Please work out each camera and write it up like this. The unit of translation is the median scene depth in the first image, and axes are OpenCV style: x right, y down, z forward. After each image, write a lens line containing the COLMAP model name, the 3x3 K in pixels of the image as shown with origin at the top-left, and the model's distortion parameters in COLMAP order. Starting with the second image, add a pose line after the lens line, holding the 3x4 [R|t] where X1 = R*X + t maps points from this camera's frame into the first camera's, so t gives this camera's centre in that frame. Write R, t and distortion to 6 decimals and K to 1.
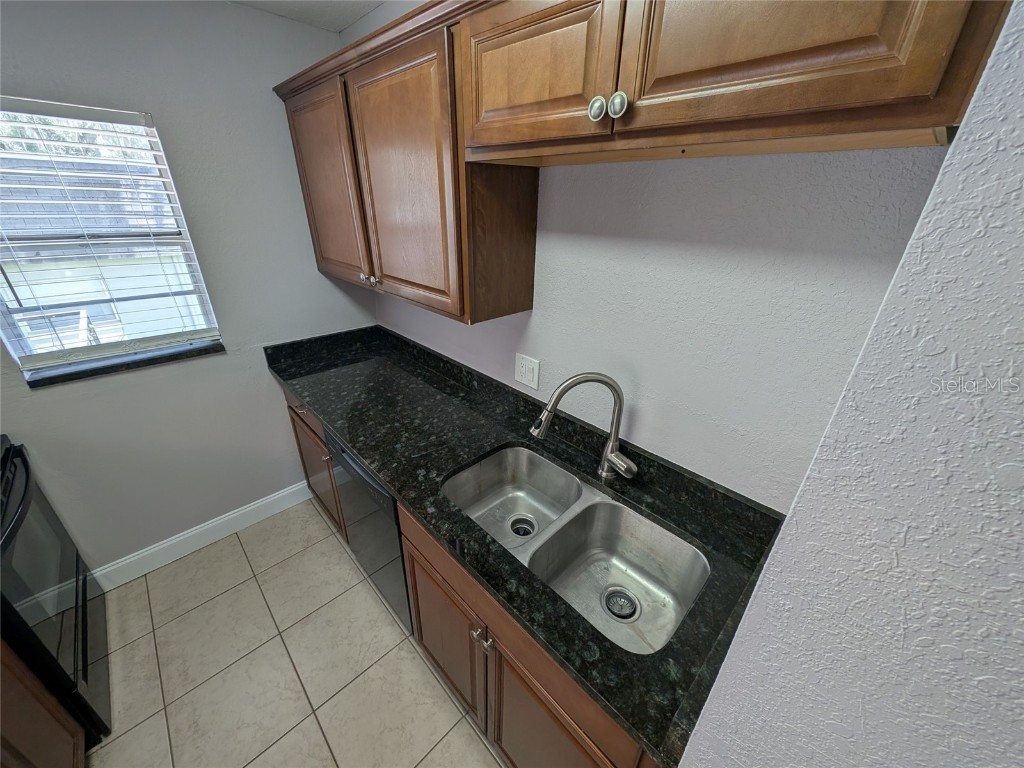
lens RADIAL K [[384.3, 0, 508.0], [0, 384.3, 386.1], [0, 0, 1]] dist [0.010968, -0.004470]
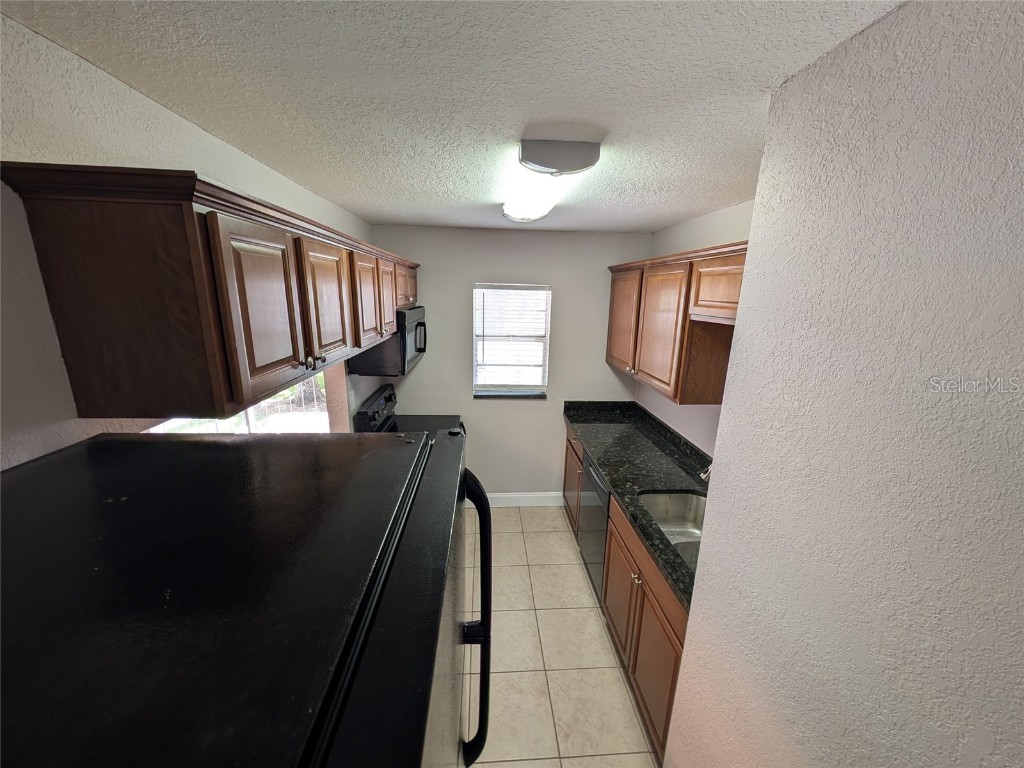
lens RADIAL K [[384.3, 0, 508.0], [0, 384.3, 386.1], [0, 0, 1]] dist [0.010968, -0.004470]
pose [[0.759401, 0.150285, -0.633028, 0.313122], [-0.286333, 0.950867, -0.117751, 0.140679], [0.584229, 0.270677, 0.765121, -0.596706]]
